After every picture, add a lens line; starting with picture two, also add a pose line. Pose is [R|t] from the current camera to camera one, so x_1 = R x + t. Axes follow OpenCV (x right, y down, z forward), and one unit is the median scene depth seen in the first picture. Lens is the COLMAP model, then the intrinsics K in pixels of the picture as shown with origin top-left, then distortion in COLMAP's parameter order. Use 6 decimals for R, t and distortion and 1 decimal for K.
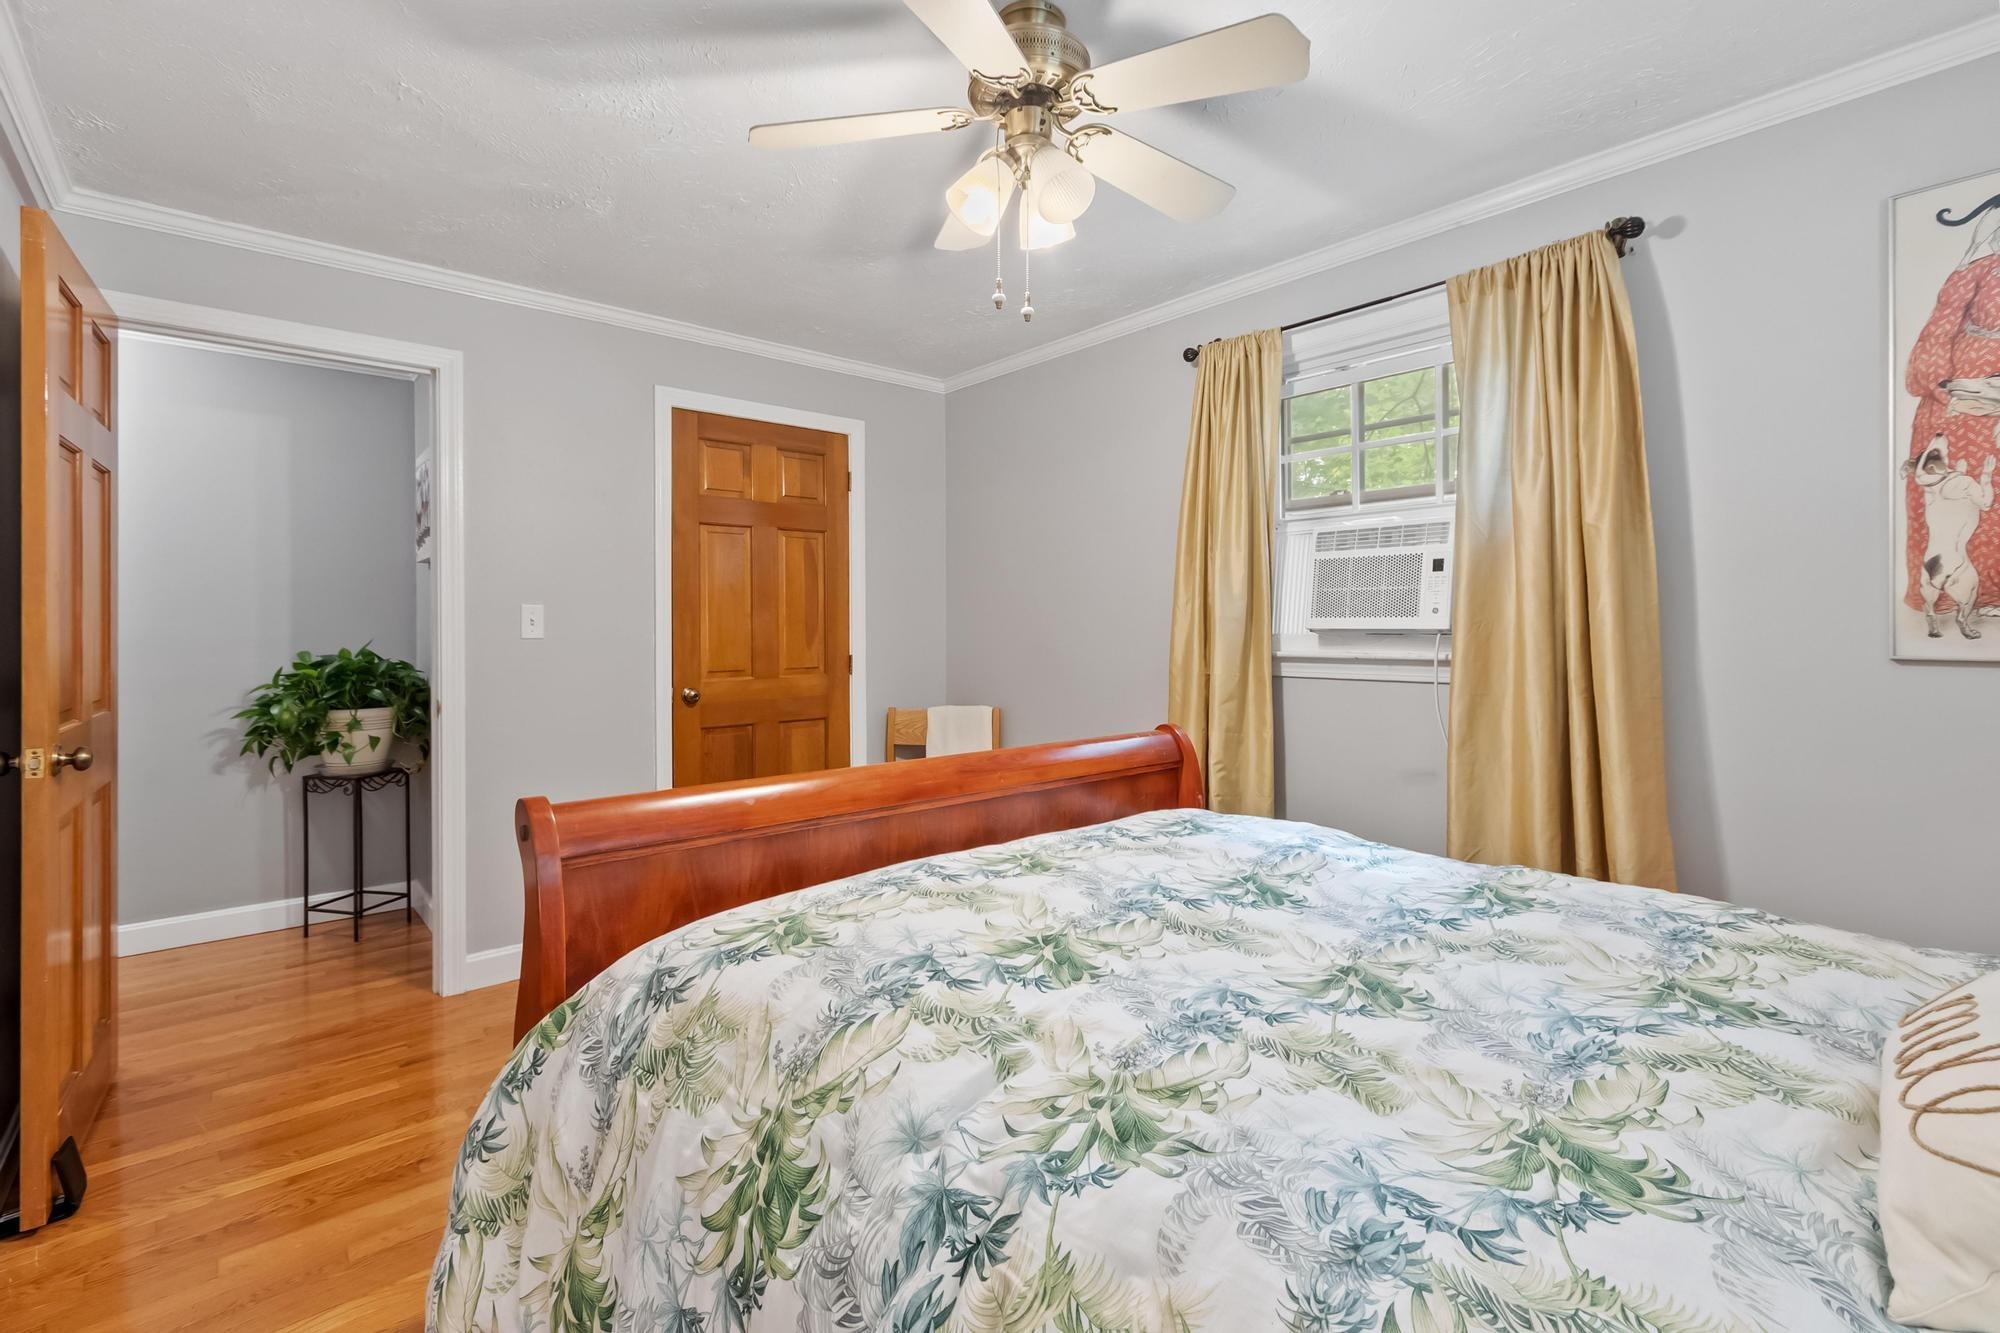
lens RADIAL K [[878.6, 0, 1003.6], [0, 878.6, 627.1], [0, 0, 1]] dist [-0.000250, -0.000074]
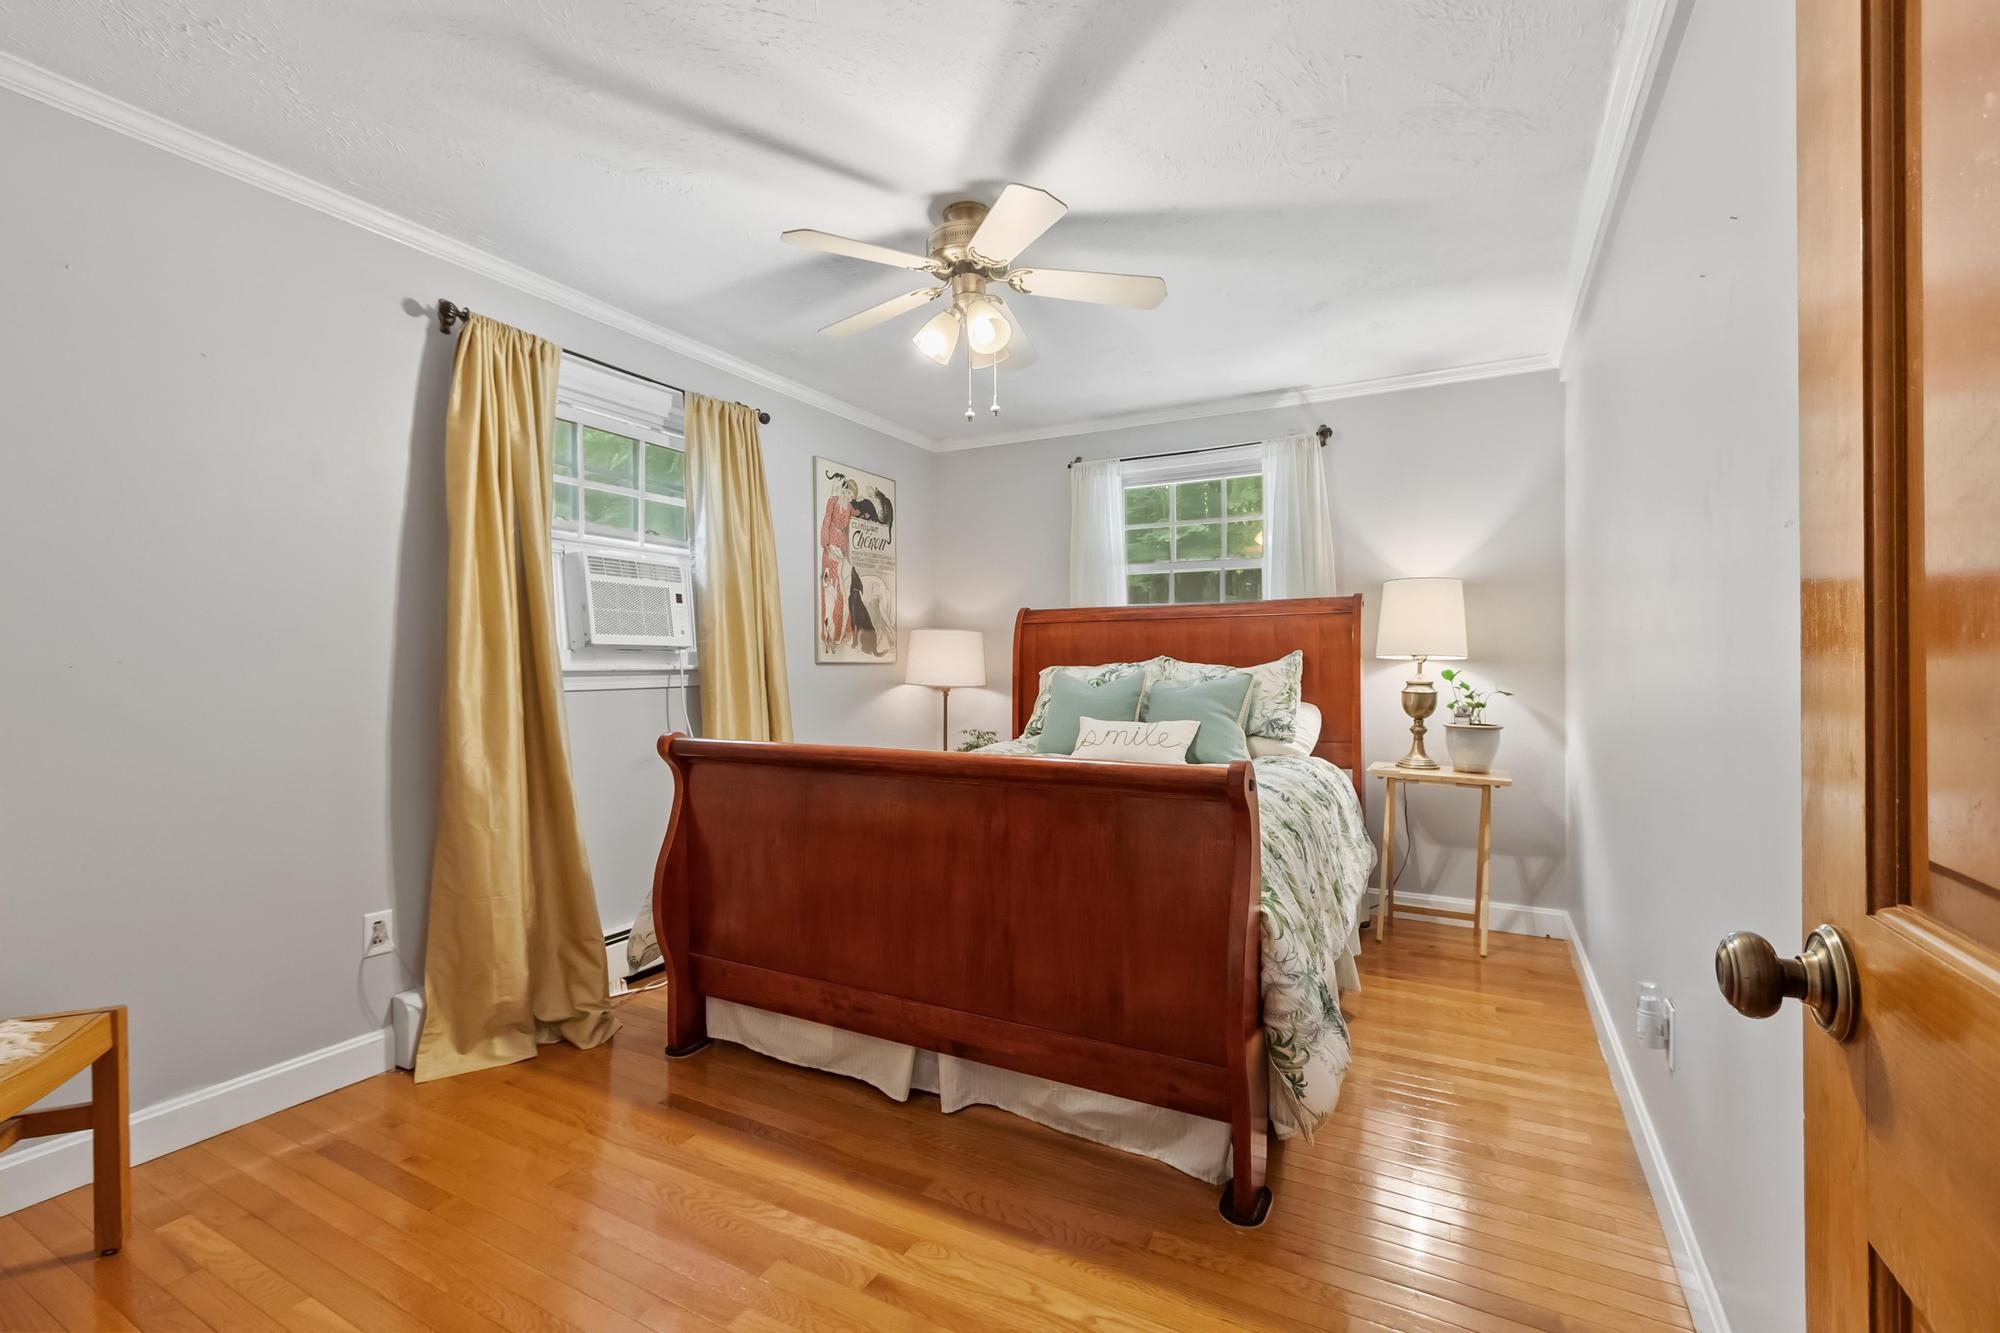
lens RADIAL K [[884.9, 0, 996.6], [0, 884.9, 660.9], [0, 0, 1]] dist [0.000687, 0.000008]
pose [[-0.351291, 0.005688, 0.936249, -1.286197], [0.004036, 0.999981, -0.004560, 0.044685], [-0.936257, 0.002177, -0.351308, 1.396611]]
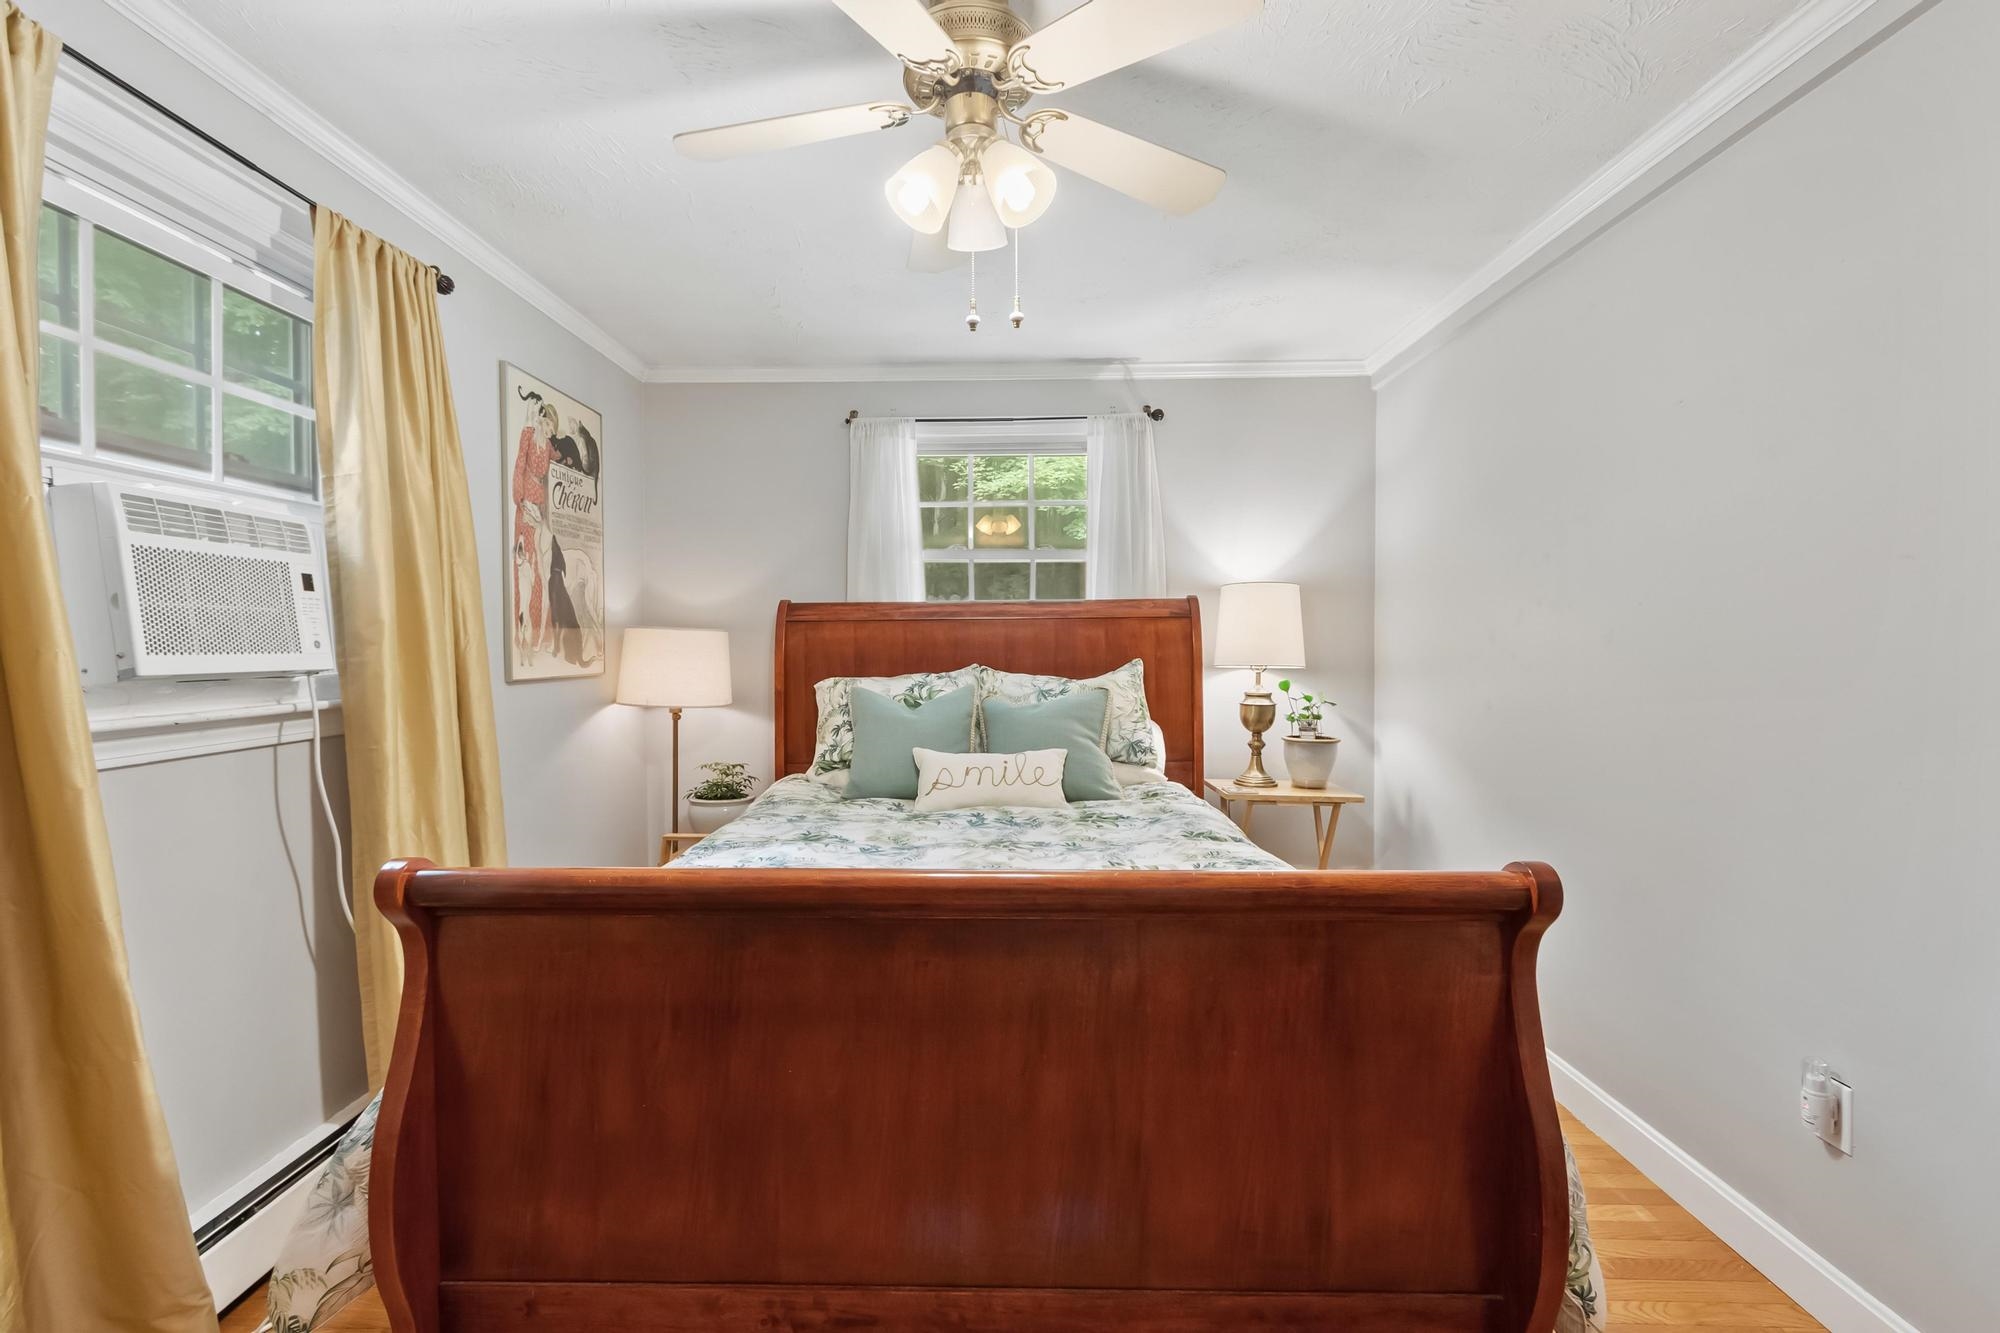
lens RADIAL K [[916.5, 0, 993.3], [0, 916.5, 650.4], [0, 0, 1]] dist [0.000751, -0.000039]
pose [[-0.737940, -0.000963, 0.674865, -0.609390], [0.004730, 0.999967, 0.006599, -0.021949], [-0.674850, 0.008062, -0.737911, 1.612884]]
